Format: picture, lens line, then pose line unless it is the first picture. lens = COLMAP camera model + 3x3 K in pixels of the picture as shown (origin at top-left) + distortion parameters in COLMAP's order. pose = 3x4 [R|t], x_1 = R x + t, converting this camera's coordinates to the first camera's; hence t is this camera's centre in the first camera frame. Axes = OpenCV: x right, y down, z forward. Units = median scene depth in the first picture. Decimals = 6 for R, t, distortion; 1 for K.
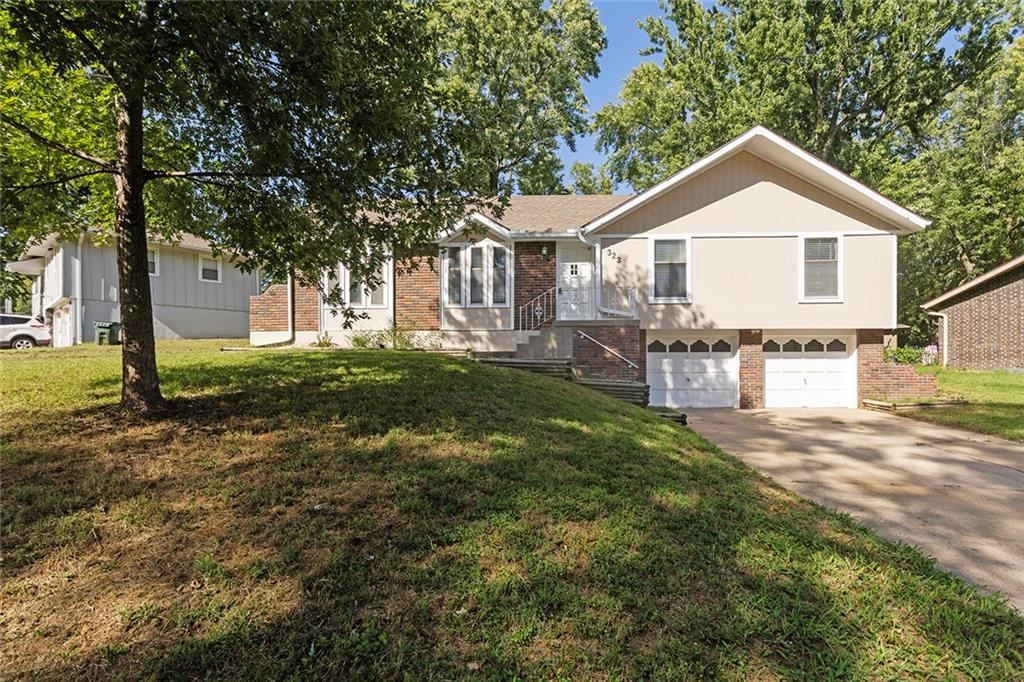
lens RADIAL K [[526.5, 0, 494.1], [0, 526.5, 363.3], [0, 0, 1]] dist [0.001532, 0.001633]
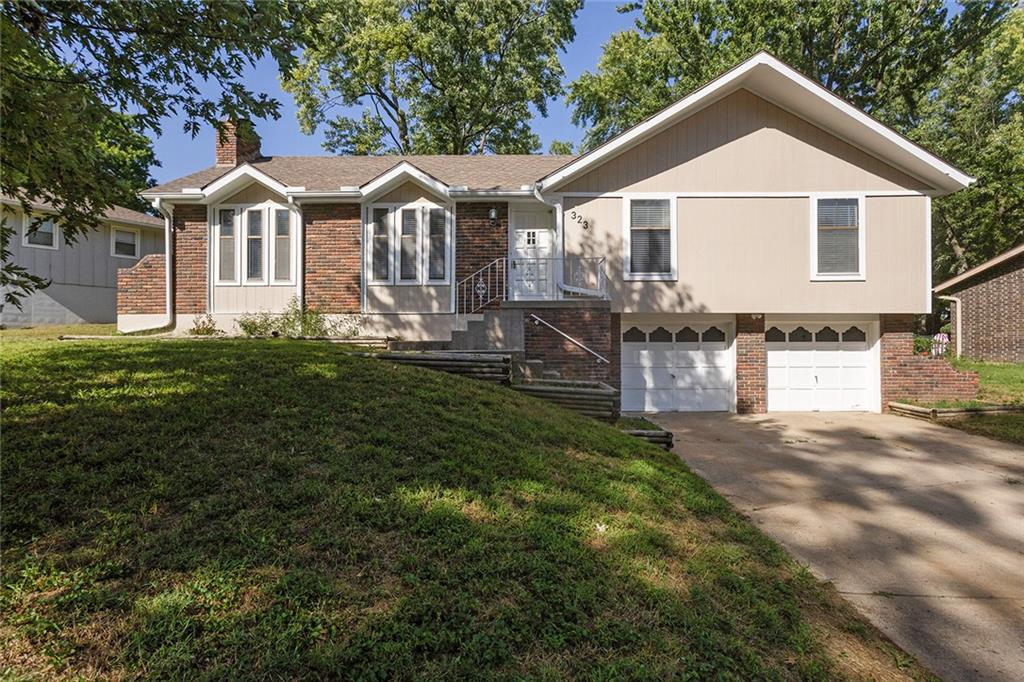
lens RADIAL K [[488.3, 0, 508.0], [0, 488.3, 343.5], [0, 0, 1]] dist [0.002537, 0.000532]
pose [[0.999401, 0.001536, 0.034566, 0.093146], [-0.001299, 0.999975, -0.006889, -0.013698], [-0.034576, 0.006840, 0.999379, 0.266530]]
